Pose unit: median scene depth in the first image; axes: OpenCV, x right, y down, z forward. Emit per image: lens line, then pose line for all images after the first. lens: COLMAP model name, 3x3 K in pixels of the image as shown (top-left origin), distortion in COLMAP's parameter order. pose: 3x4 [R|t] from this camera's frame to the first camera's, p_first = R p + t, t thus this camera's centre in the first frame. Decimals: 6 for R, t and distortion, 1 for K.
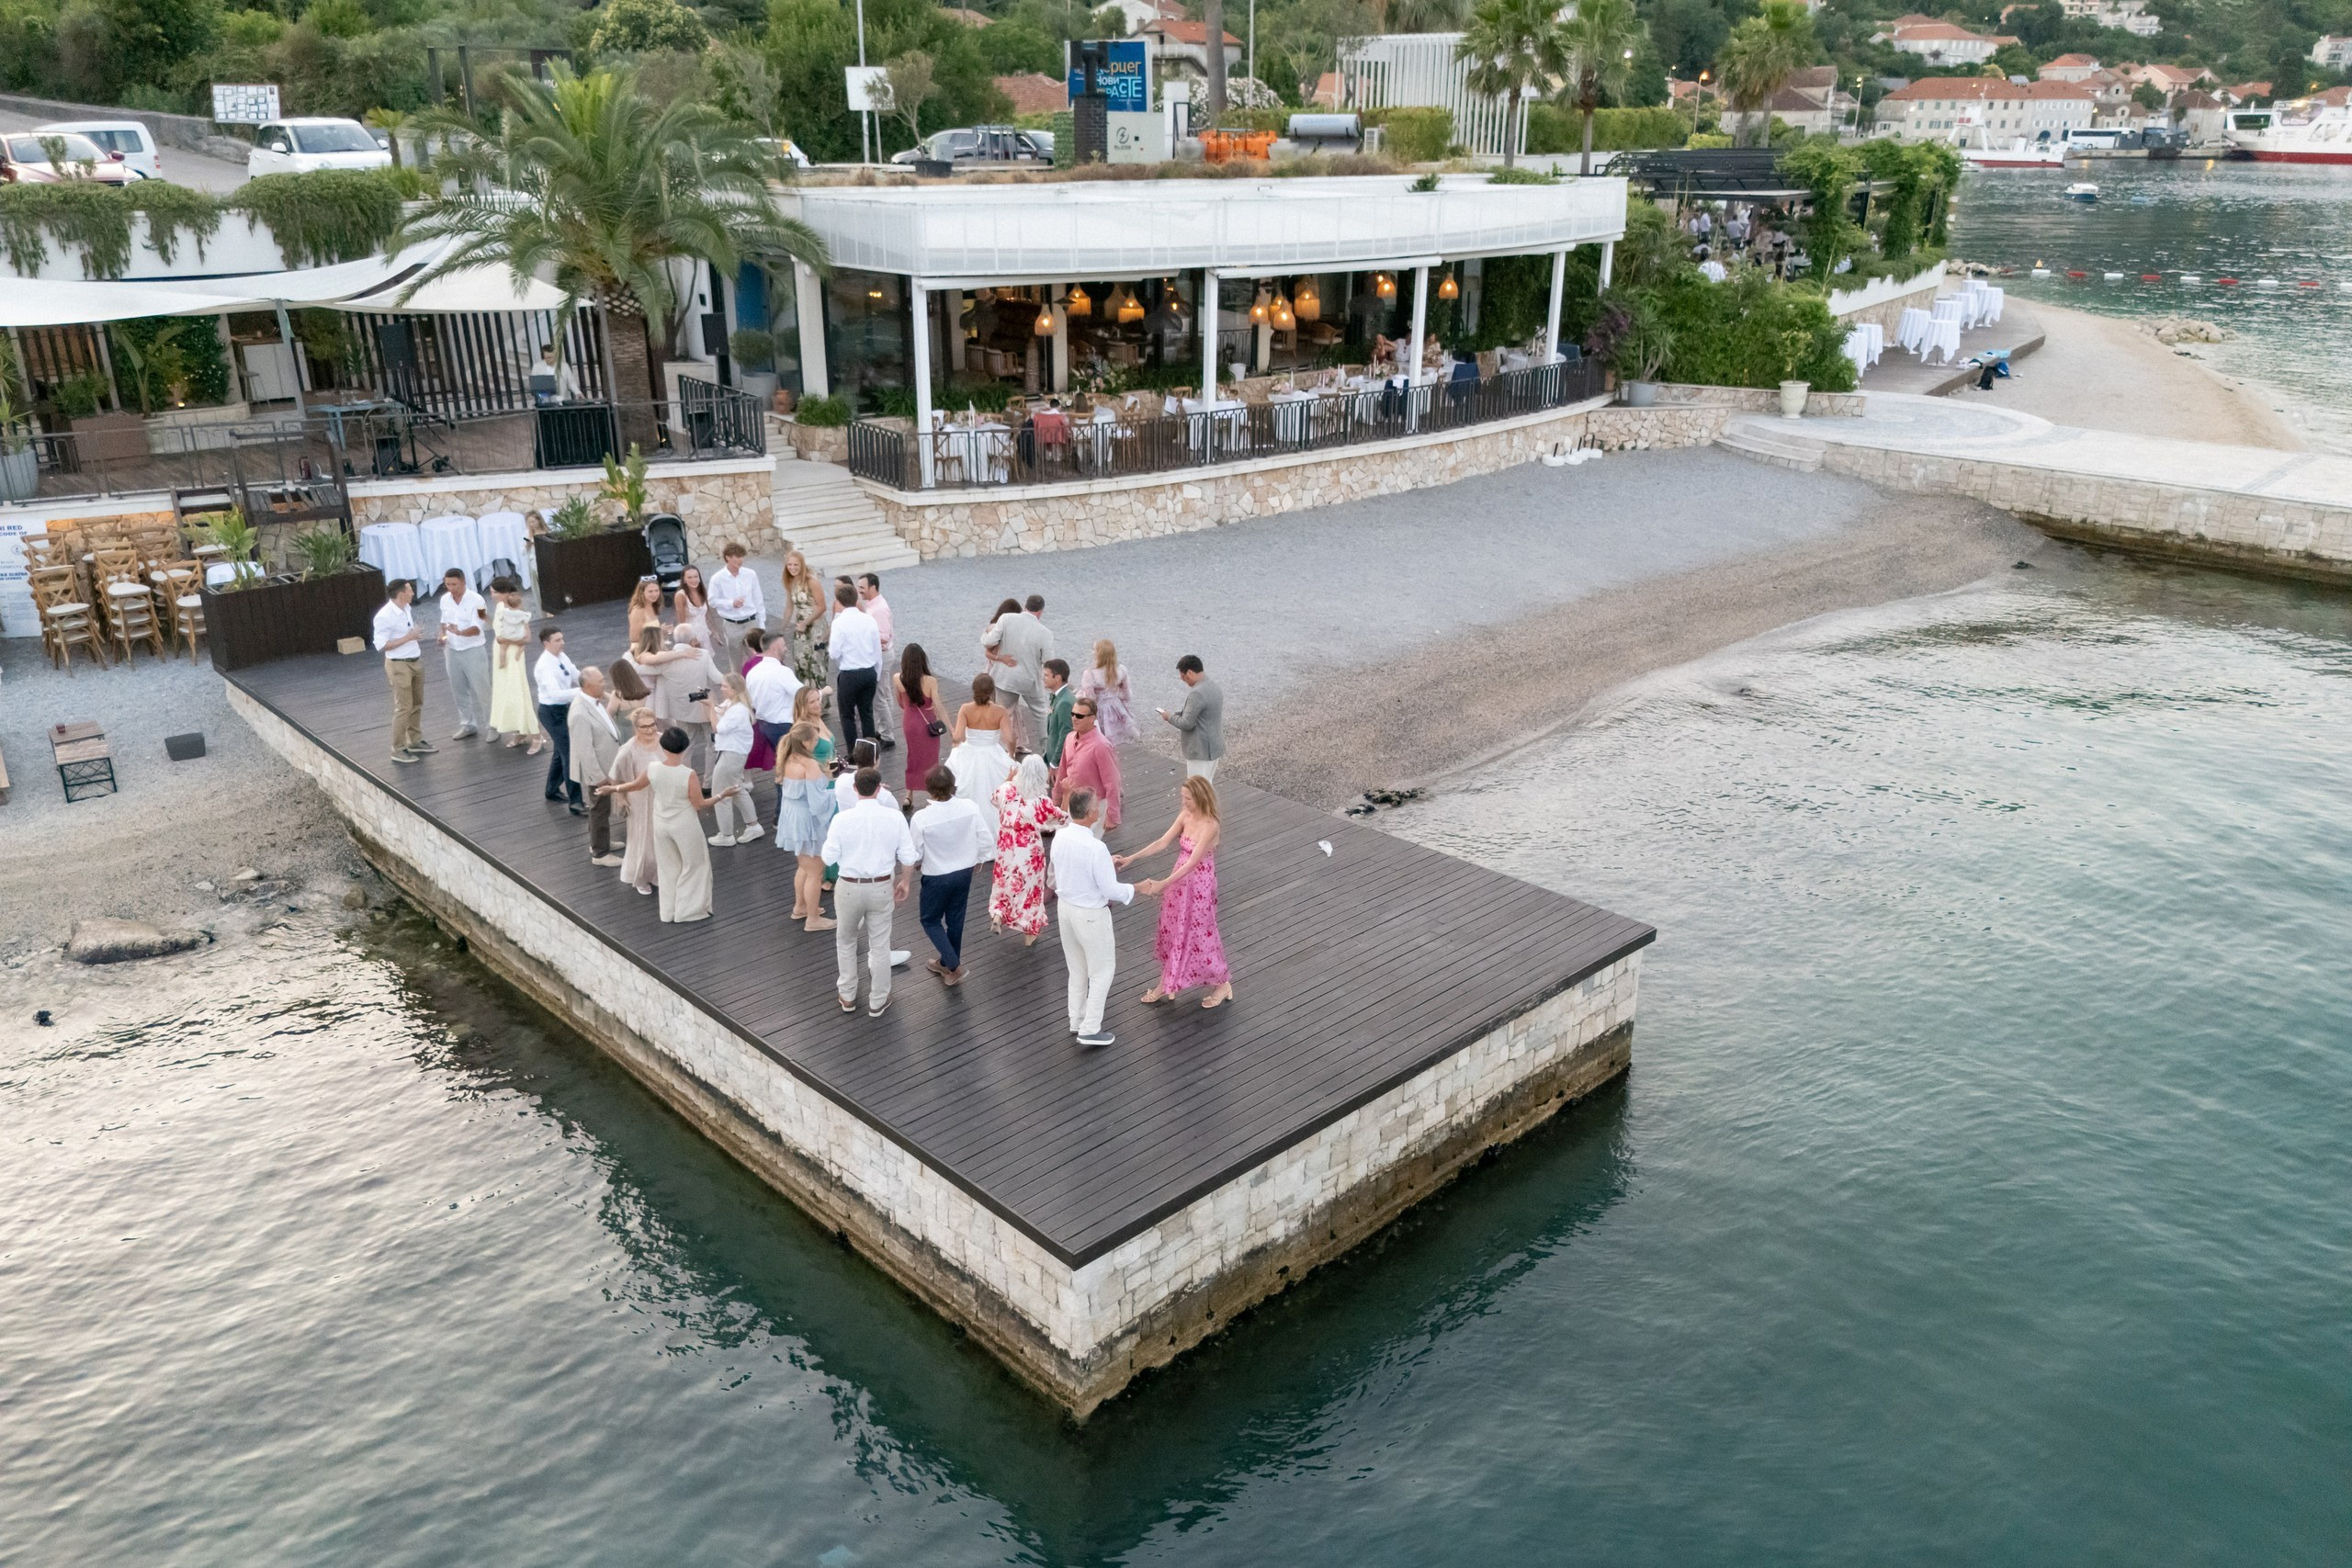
lens RADIAL K [[1733.0, 0, 1181.2], [0, 1733.0, 782.9], [0, 0, 1]] dist [0.059707, -0.057423]
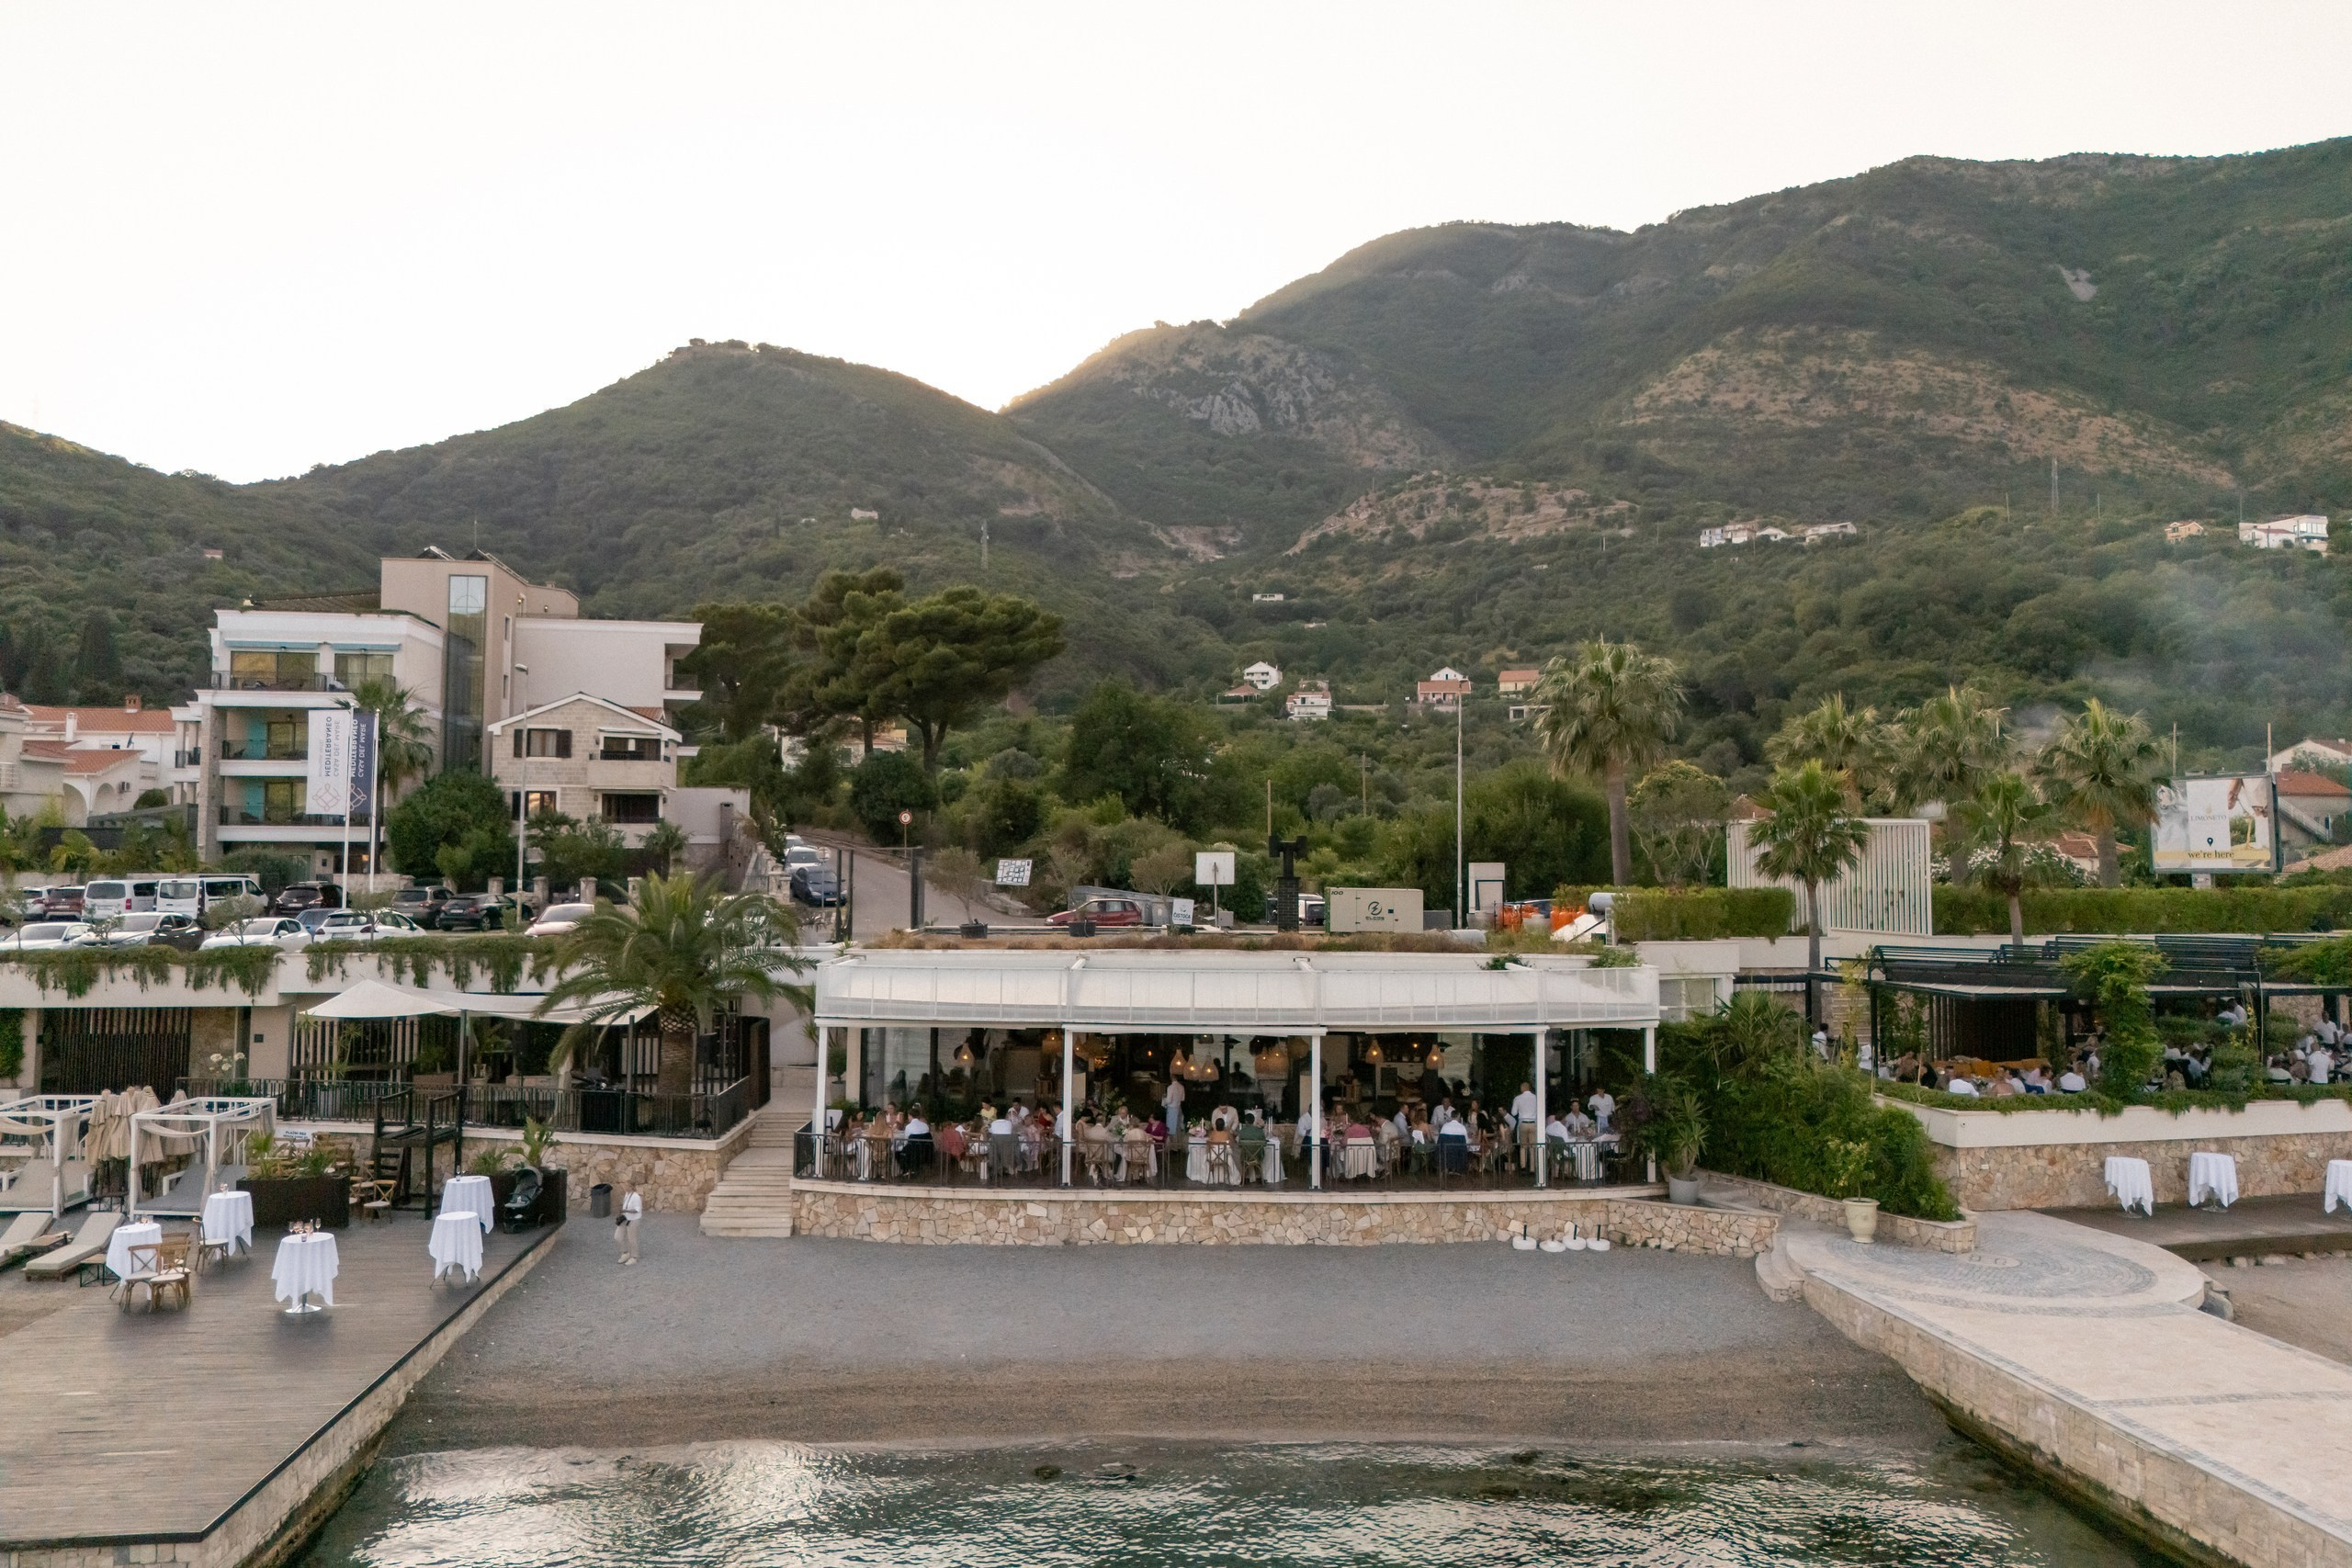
lens RADIAL K [[1733.0, 0, 1177.8], [0, 1733.0, 759.4], [0, 0, 1]] dist [0.059707, -0.057423]
pose [[0.774350, -0.032411, -0.631926, 0.777904], [-0.227007, 0.917975, -0.325252, -0.084210], [0.590634, 0.395311, 0.703477, 0.119426]]
